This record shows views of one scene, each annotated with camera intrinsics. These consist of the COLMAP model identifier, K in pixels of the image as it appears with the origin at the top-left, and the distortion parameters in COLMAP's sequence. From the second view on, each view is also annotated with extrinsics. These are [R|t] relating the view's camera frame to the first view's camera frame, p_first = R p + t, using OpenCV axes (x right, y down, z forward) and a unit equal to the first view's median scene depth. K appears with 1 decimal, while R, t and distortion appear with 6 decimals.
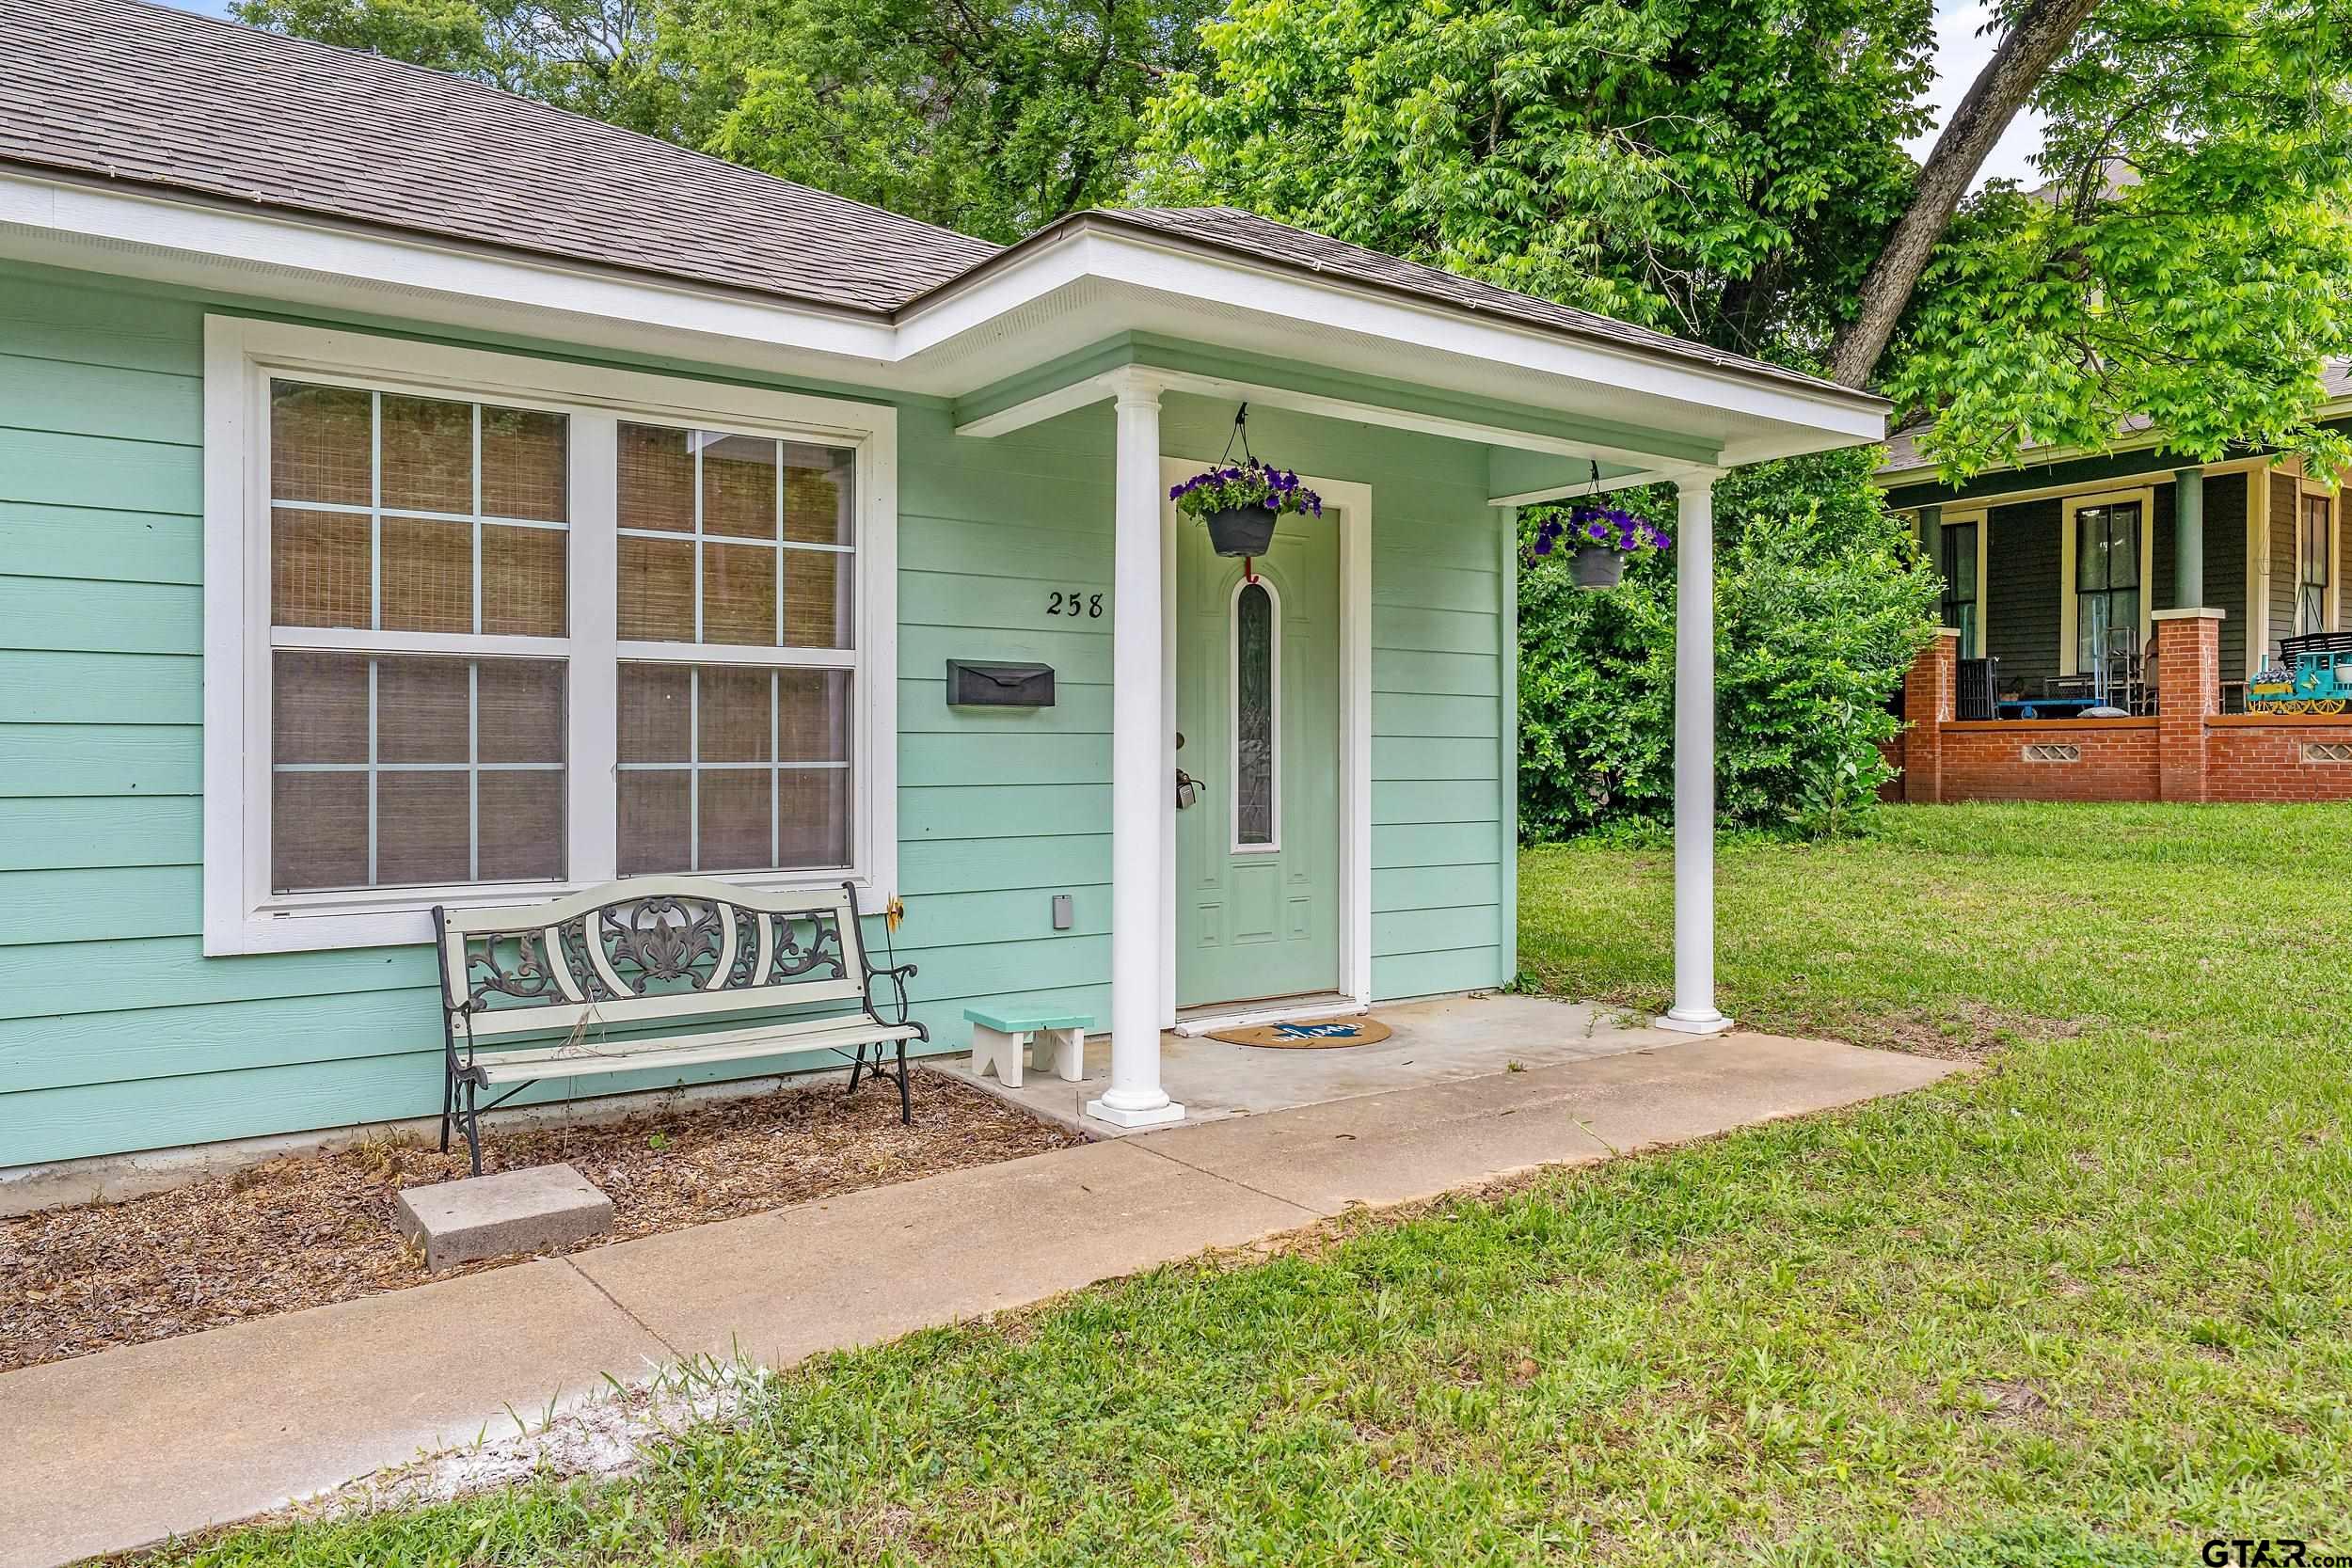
lens RADIAL K [[1584.6, 0, 1164.1], [0, 1584.6, 754.0], [0, 0, 1]] dist [0.005434, -0.003174]
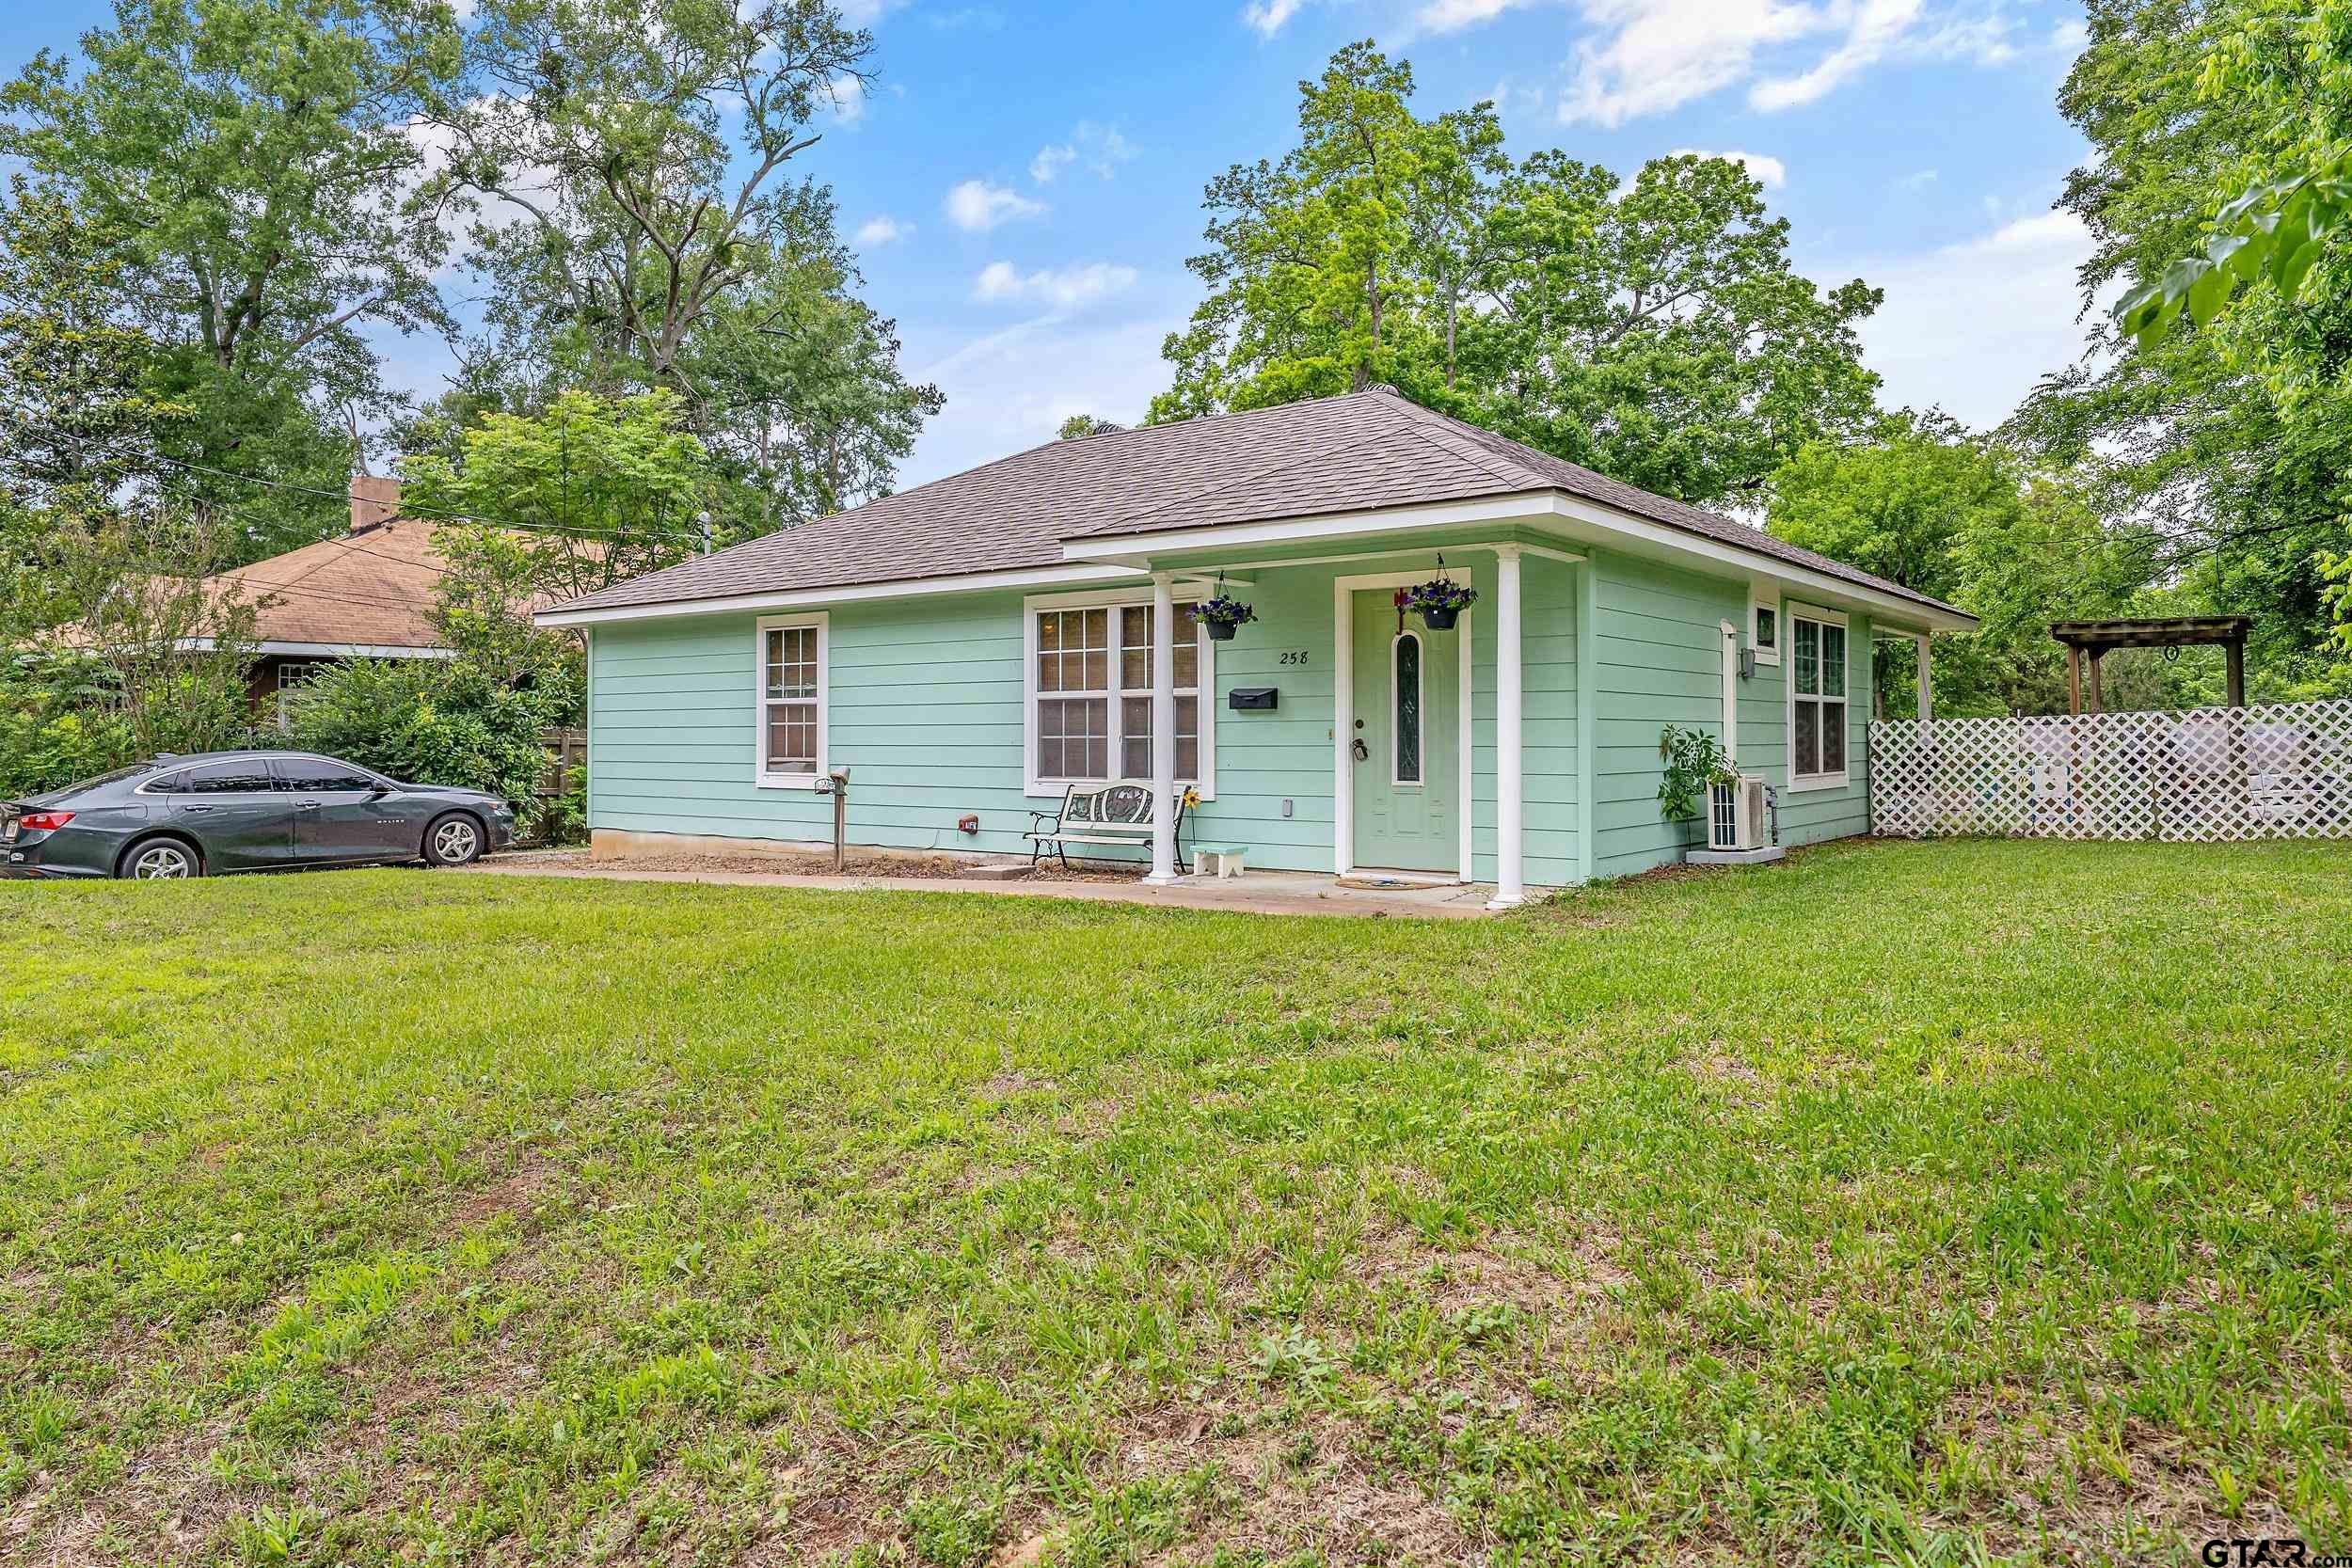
lens RADIAL K [[1637.4, 0, 1169.2], [0, 1637.4, 760.1], [0, 0, 1]] dist [-0.075061, -0.001717]
pose [[0.282457, 0.003781, -0.959272, 1.923583], [-0.005588, 0.999982, 0.002297, 0.033341], [0.959264, 0.004711, 0.282473, 0.248847]]
